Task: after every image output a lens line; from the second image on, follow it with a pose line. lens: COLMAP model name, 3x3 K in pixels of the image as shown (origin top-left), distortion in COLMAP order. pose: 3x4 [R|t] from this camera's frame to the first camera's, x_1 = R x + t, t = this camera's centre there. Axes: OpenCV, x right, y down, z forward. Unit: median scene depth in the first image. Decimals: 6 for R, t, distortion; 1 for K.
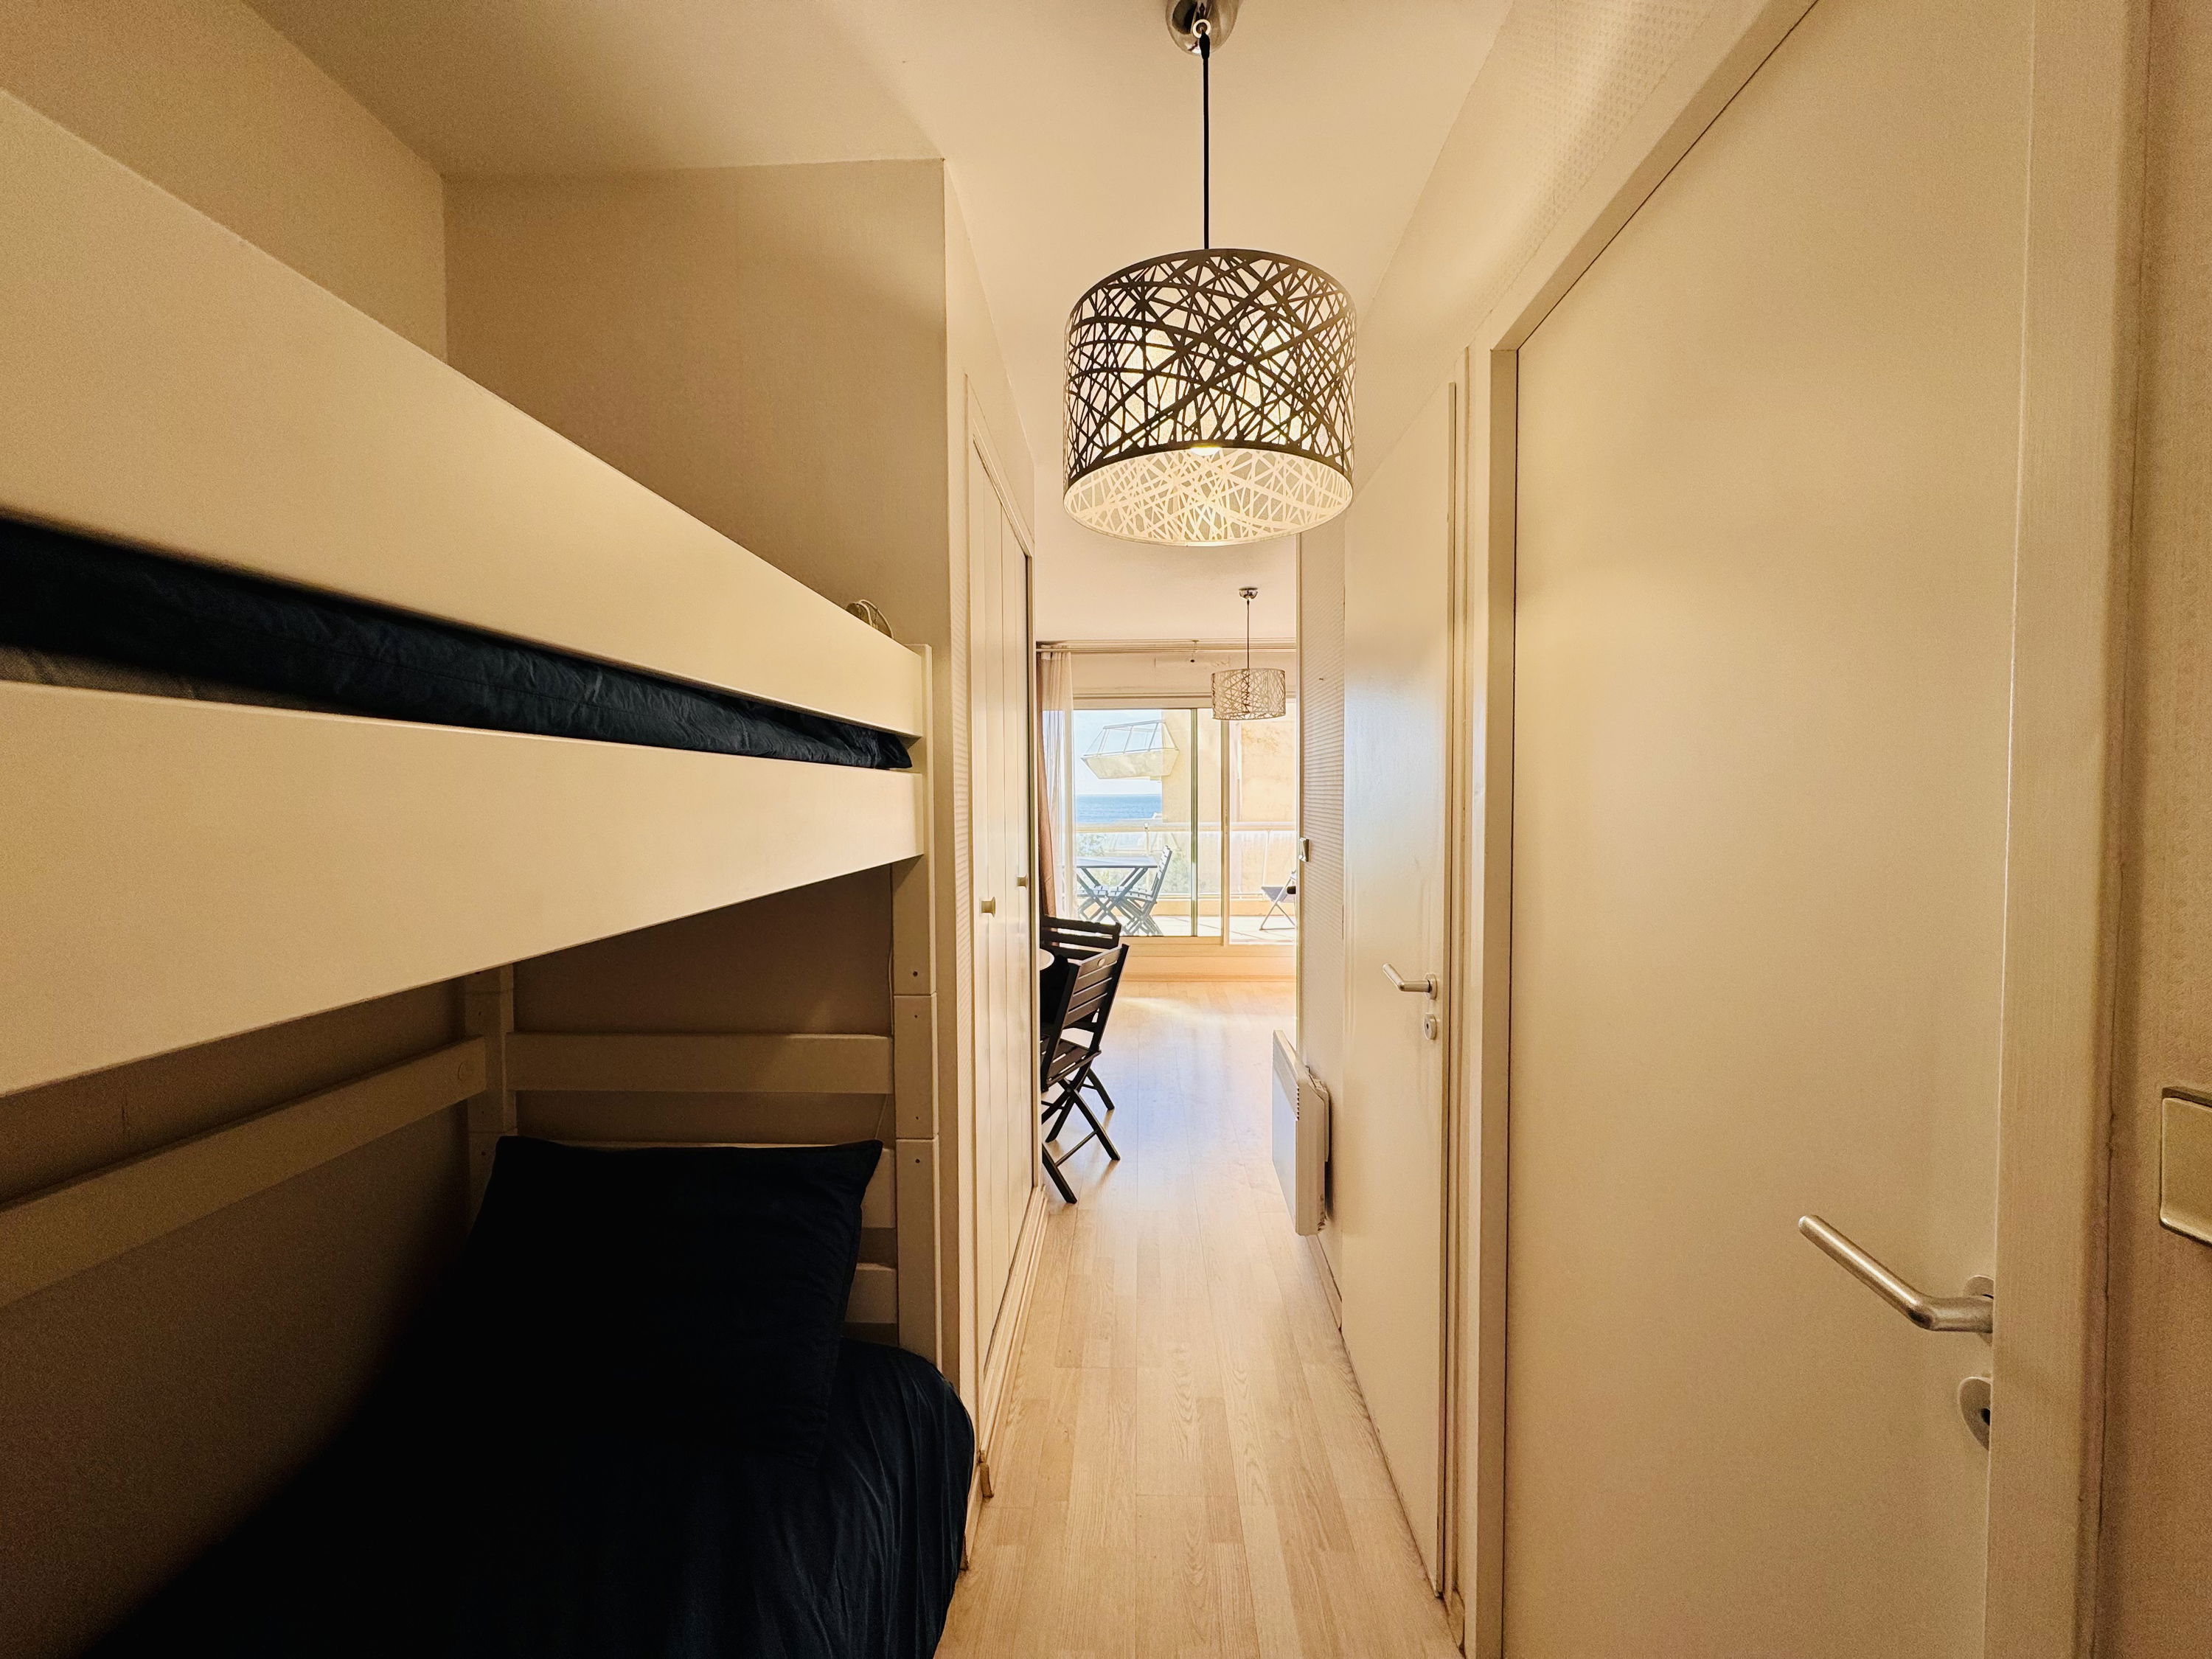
lens RADIAL K [[883.4, 0, 1099.9], [0, 883.4, 821.6], [0, 0, 1]] dist [-0.003352, 0.000436]
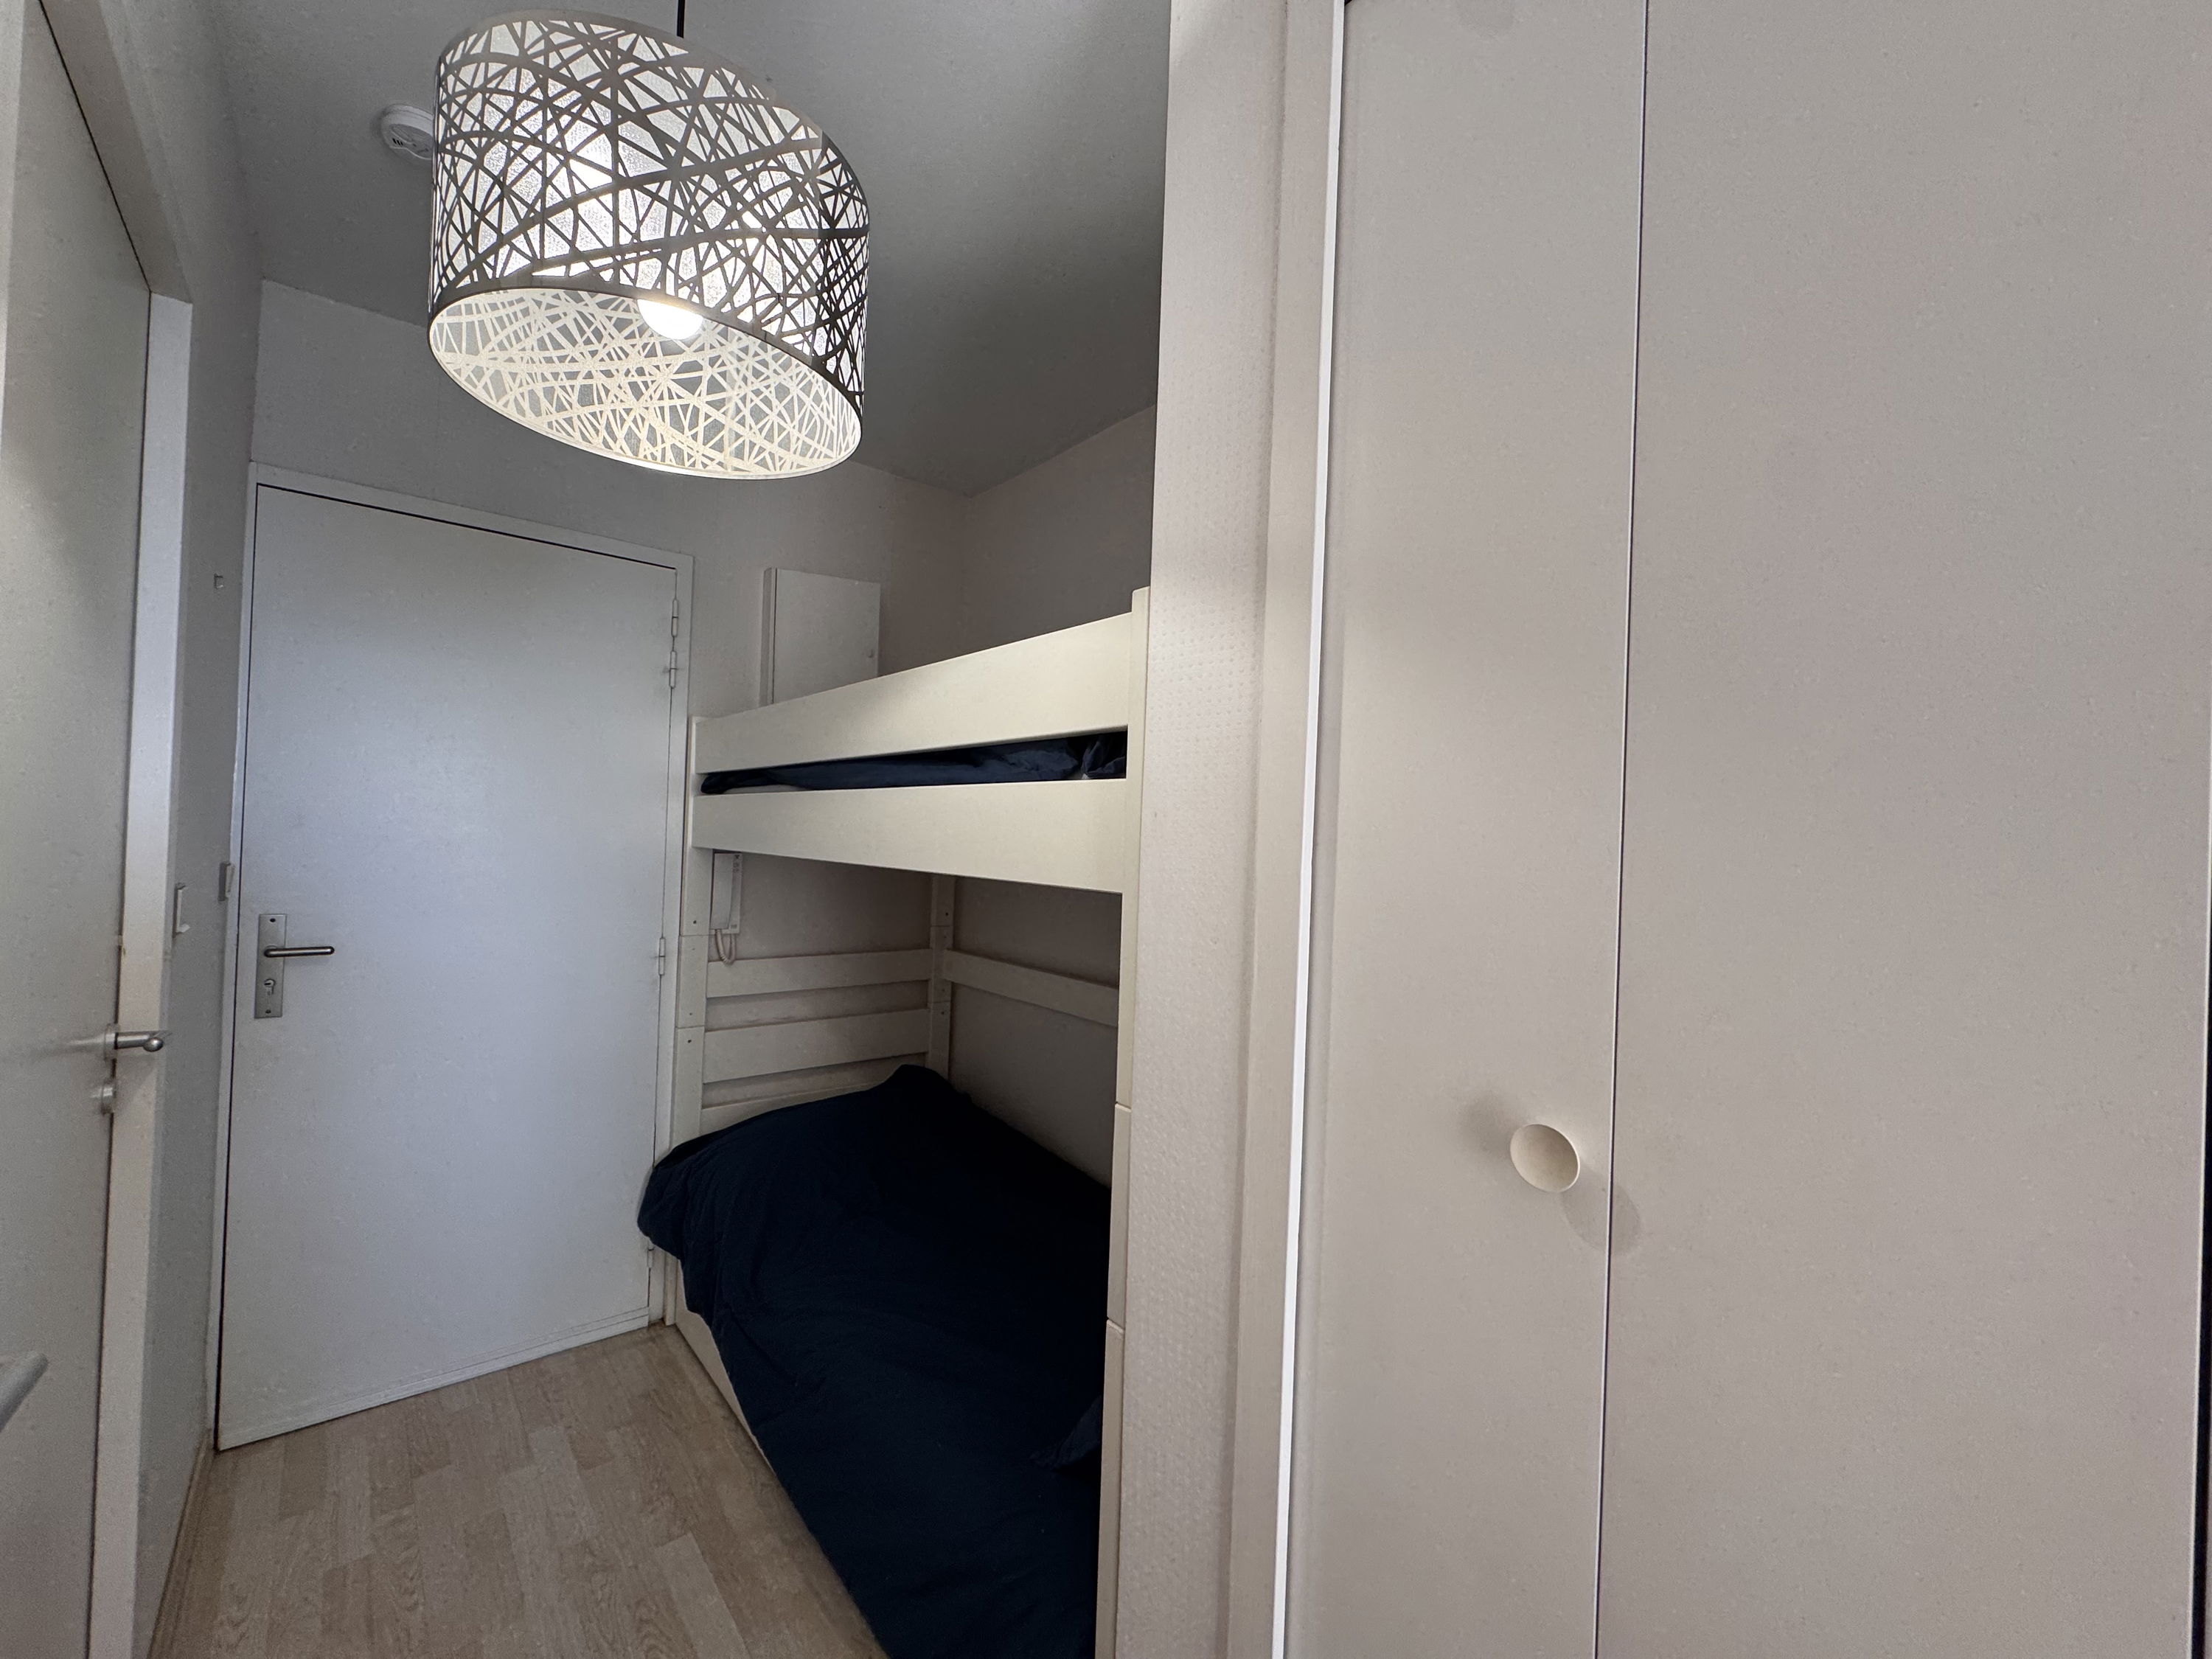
lens RADIAL K [[883.4, 0, 1105.6], [0, 883.4, 822.7], [0, 0, 1]] dist [-0.003352, 0.000436]
pose [[0.723607, 0.016170, 0.690022, -0.117177], [-0.004087, 0.999808, -0.019143, 0.008615], [-0.690200, 0.011032, 0.723535, 0.200990]]
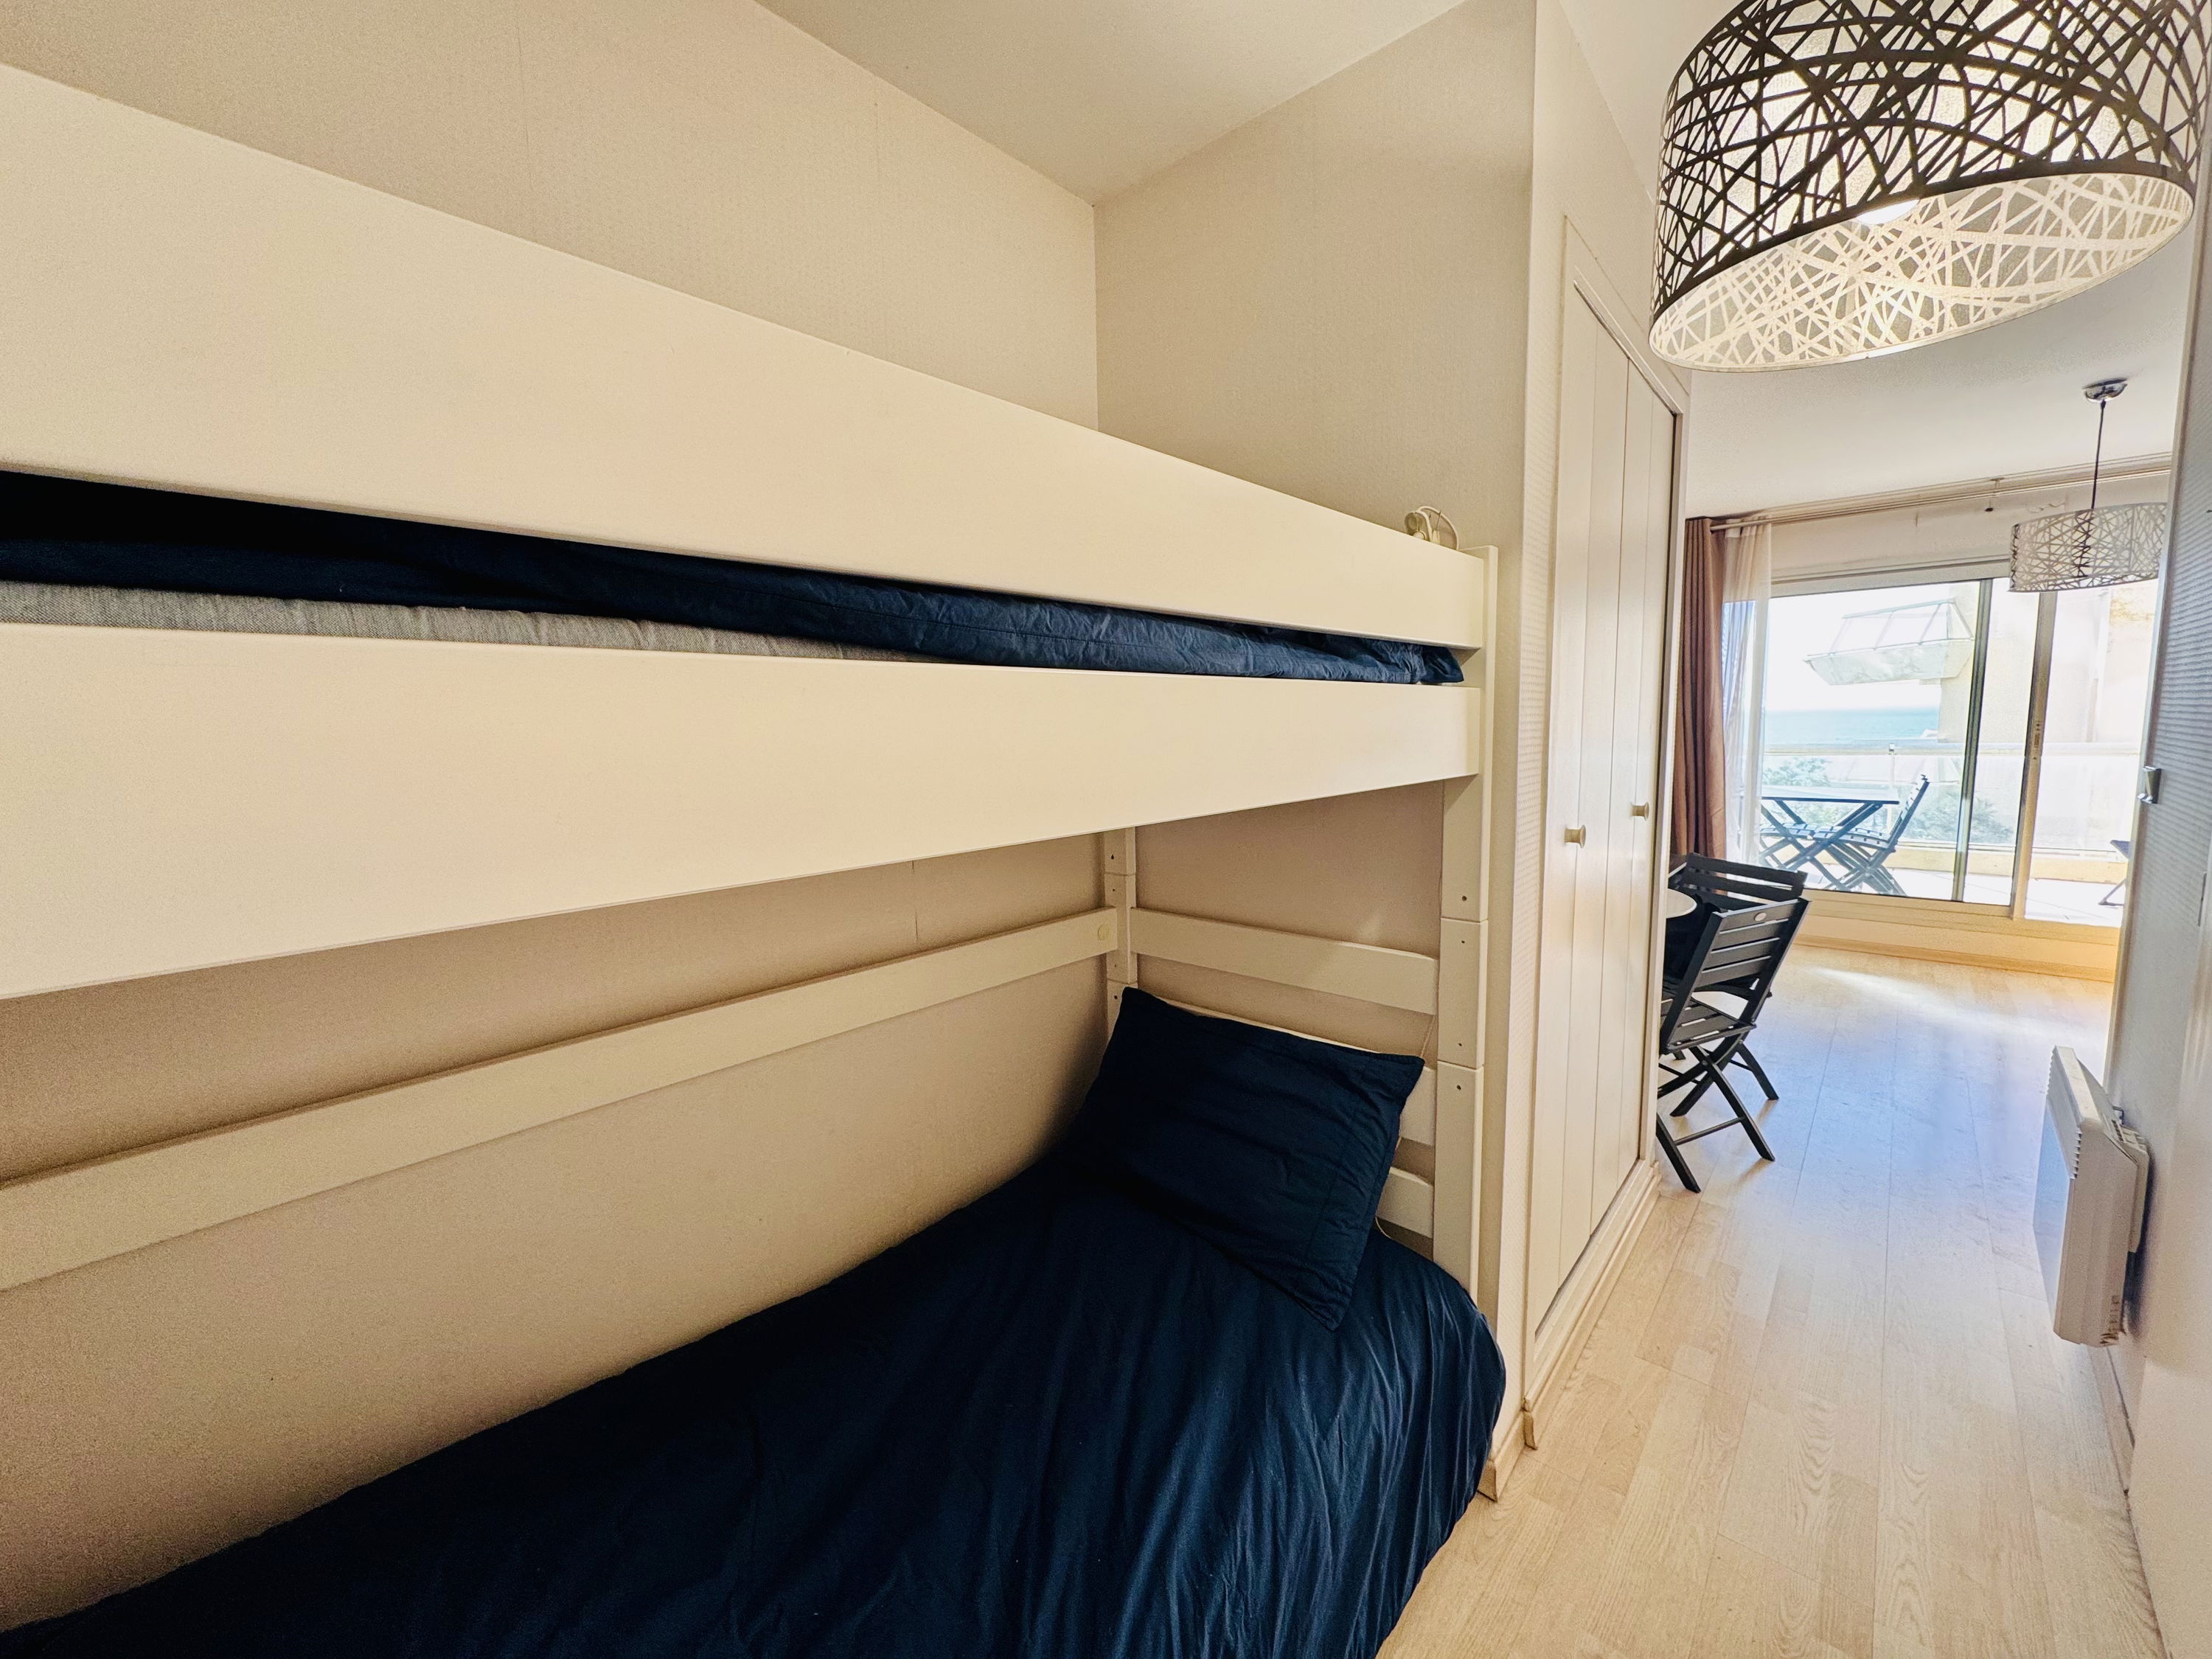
lens RADIAL K [[883.4, 0, 1098.1], [0, 883.4, 820.9], [0, 0, 1]] dist [-0.003352, 0.000436]
pose [[0.765965, 0.060694, -0.640010, 0.113623], [-0.002549, 0.995812, 0.091385, 0.002257], [0.642877, -0.068366, 0.762913, 0.018727]]
